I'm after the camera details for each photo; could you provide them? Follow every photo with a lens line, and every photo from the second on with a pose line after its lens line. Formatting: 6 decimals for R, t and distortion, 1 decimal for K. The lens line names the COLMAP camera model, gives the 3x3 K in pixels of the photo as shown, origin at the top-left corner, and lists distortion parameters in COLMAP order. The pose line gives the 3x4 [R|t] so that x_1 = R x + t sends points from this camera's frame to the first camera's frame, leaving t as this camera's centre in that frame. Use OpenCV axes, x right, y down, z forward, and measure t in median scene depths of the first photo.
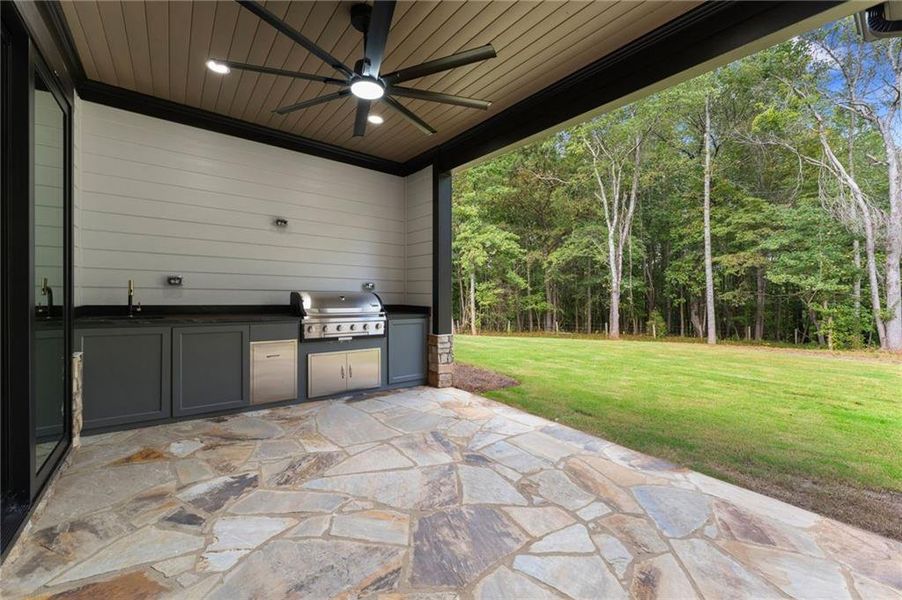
lens RADIAL K [[363.7, 0, 458.6], [0, 363.7, 295.8], [0, 0, 1]] dist [0.001823, -0.001231]
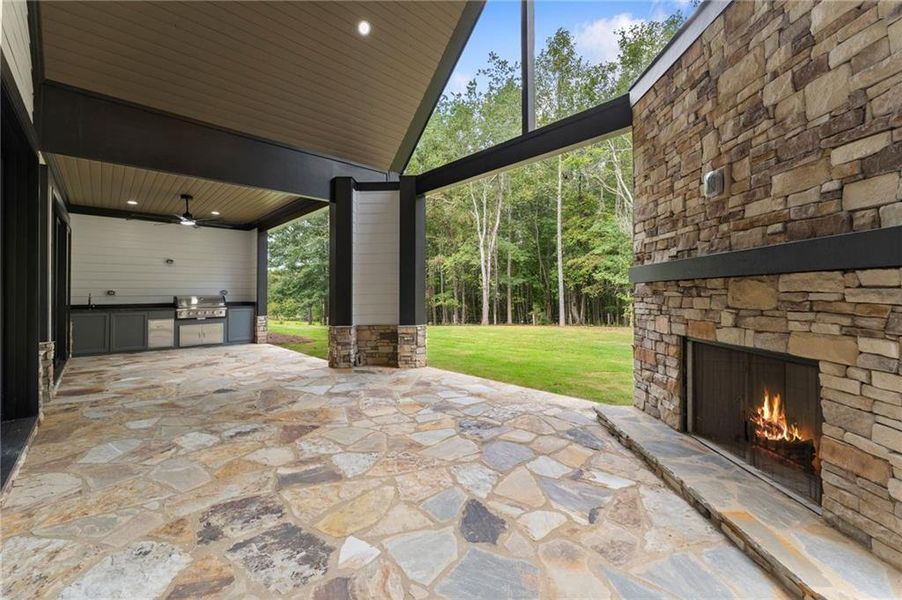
lens RADIAL K [[363.7, 0, 444.7], [0, 363.7, 285.3], [0, 0, 1]] dist [0.001823, -0.001231]
pose [[0.996354, -0.024765, 0.081641, 0.811686], [0.026837, 0.999343, -0.024372, 0.016806], [-0.080984, 0.026474, 0.996364, -1.047406]]
